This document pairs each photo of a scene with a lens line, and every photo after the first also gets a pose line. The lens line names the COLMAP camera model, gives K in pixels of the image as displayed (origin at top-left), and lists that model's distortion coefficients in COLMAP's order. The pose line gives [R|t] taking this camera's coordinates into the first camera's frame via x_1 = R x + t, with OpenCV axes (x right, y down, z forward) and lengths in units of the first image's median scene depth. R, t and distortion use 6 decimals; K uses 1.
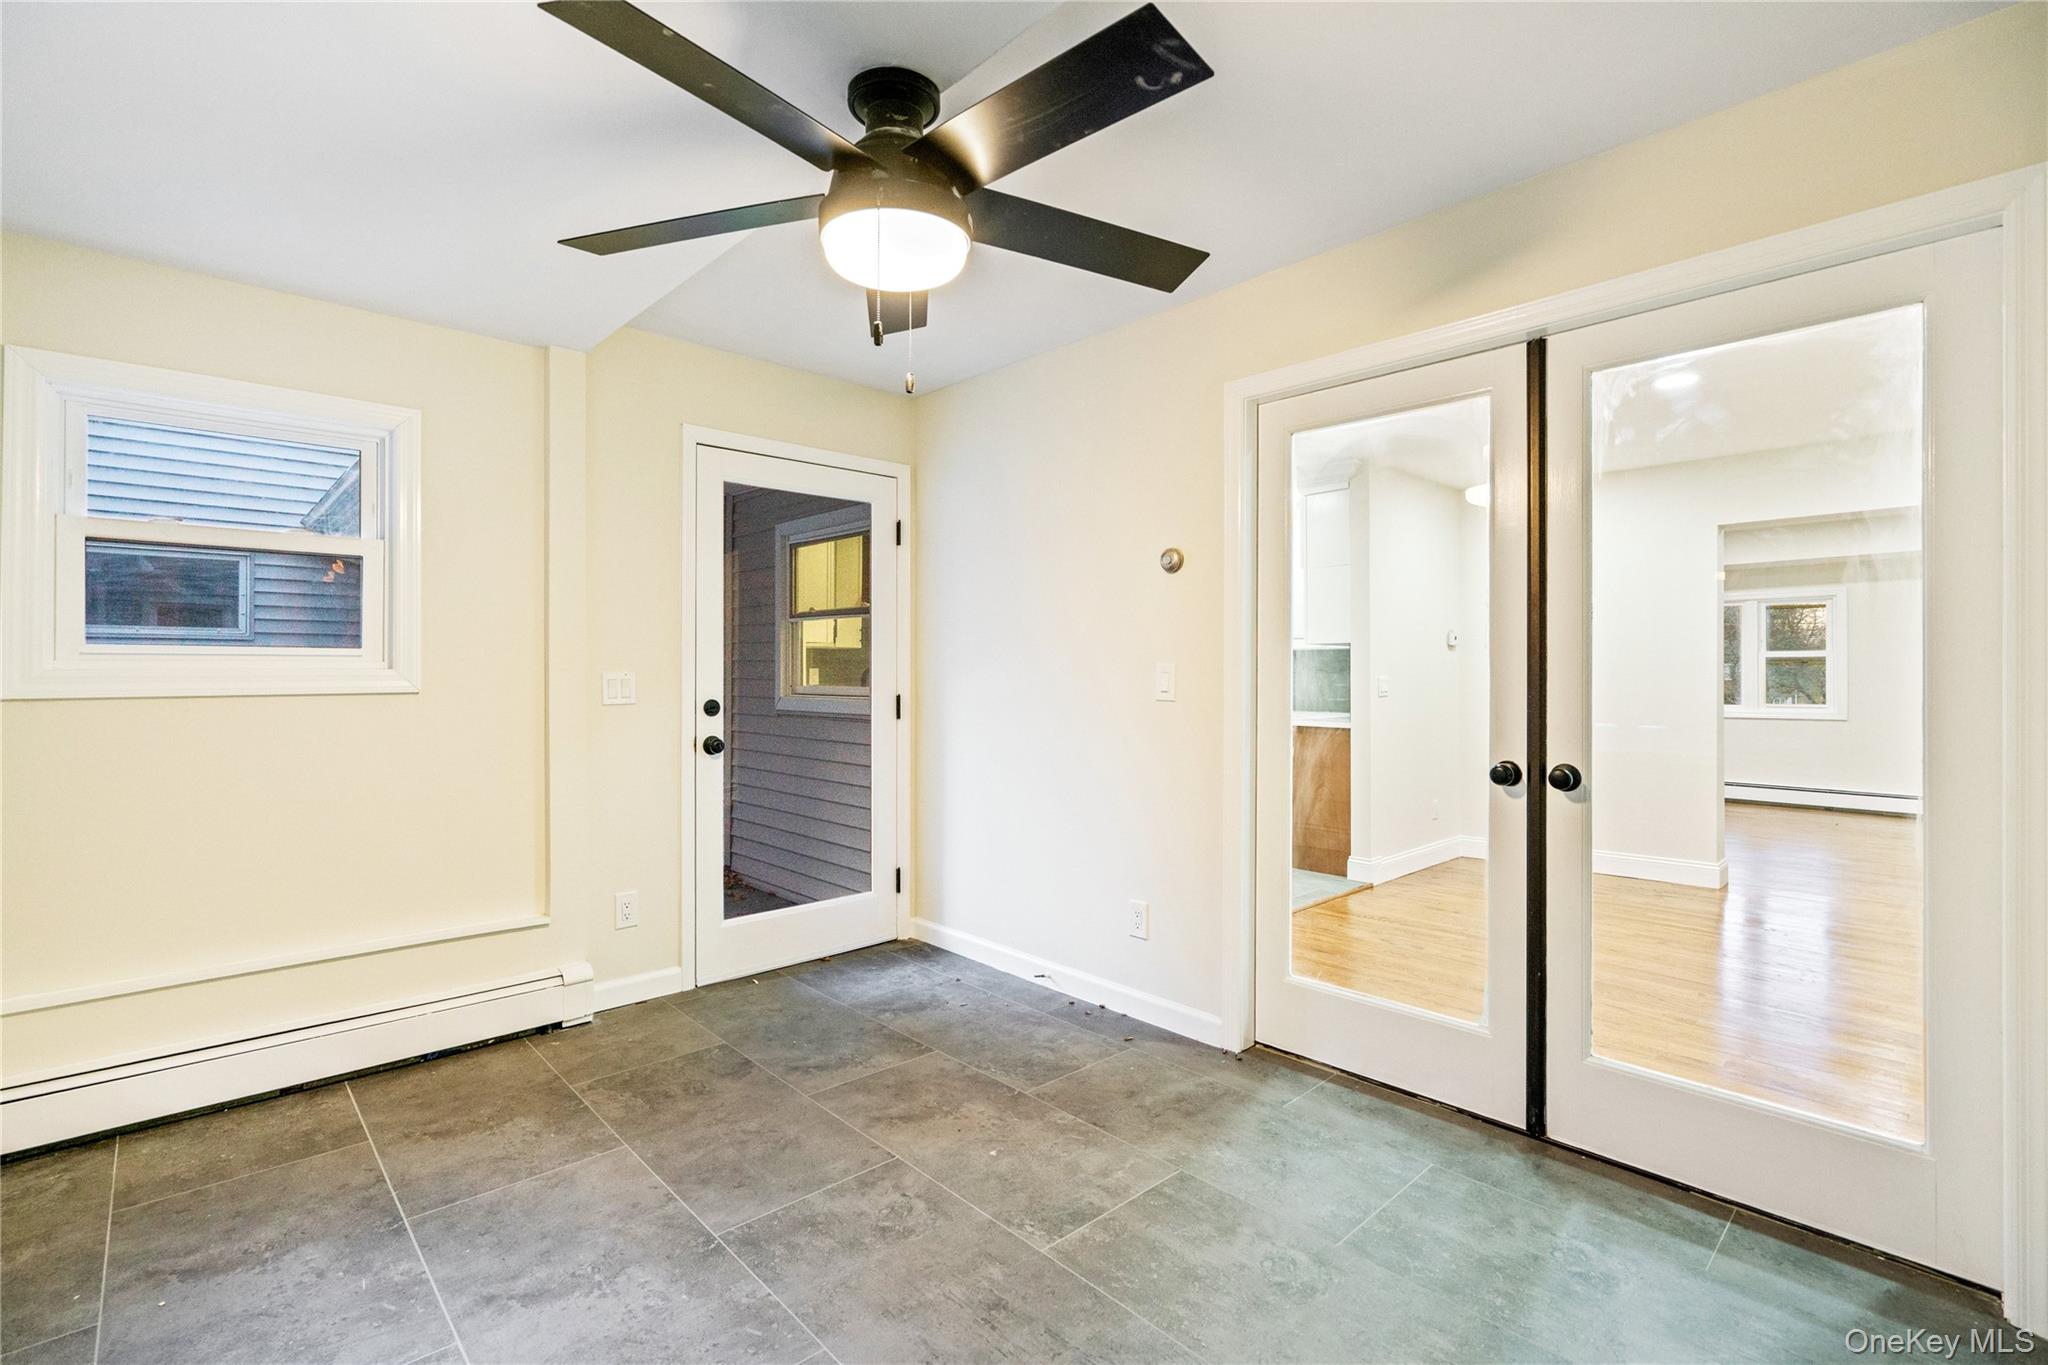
lens RADIAL K [[919.5, 0, 1024.9], [0, 919.5, 675.0], [0, 0, 1]] dist [-0.009376, 0.005001]
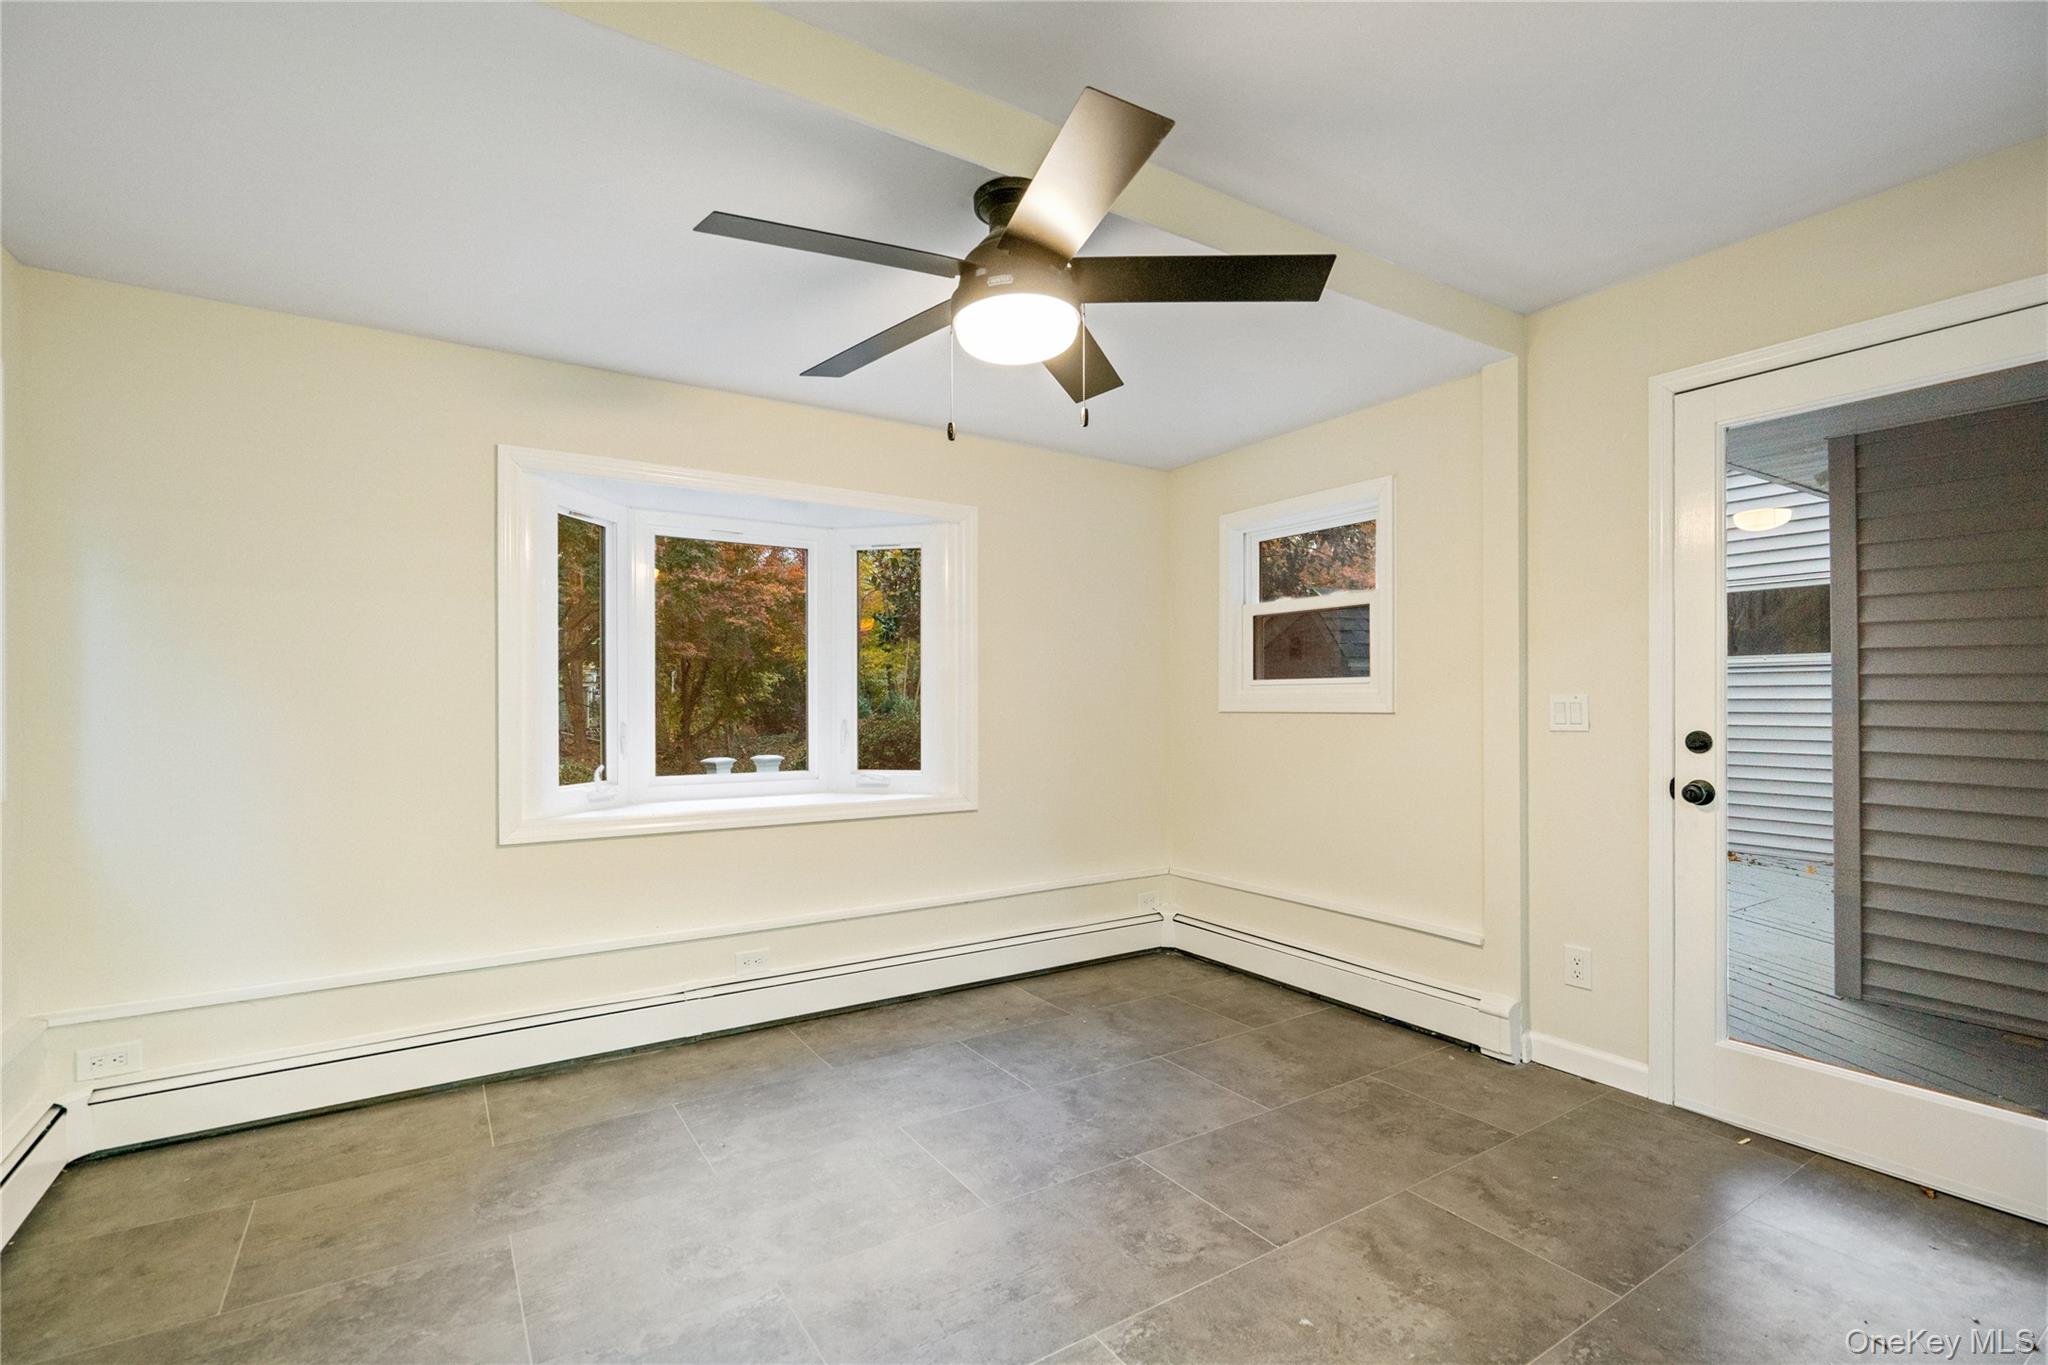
lens RADIAL K [[919.5, 0, 988.4], [0, 919.5, 697.5], [0, 0, 1]] dist [-0.009376, 0.005001]
pose [[-0.192992, -0.003770, -0.981193, 0.660865], [-0.001215, 0.999993, -0.003603, 0.003537], [0.981199, 0.000496, -0.192996, 0.764982]]
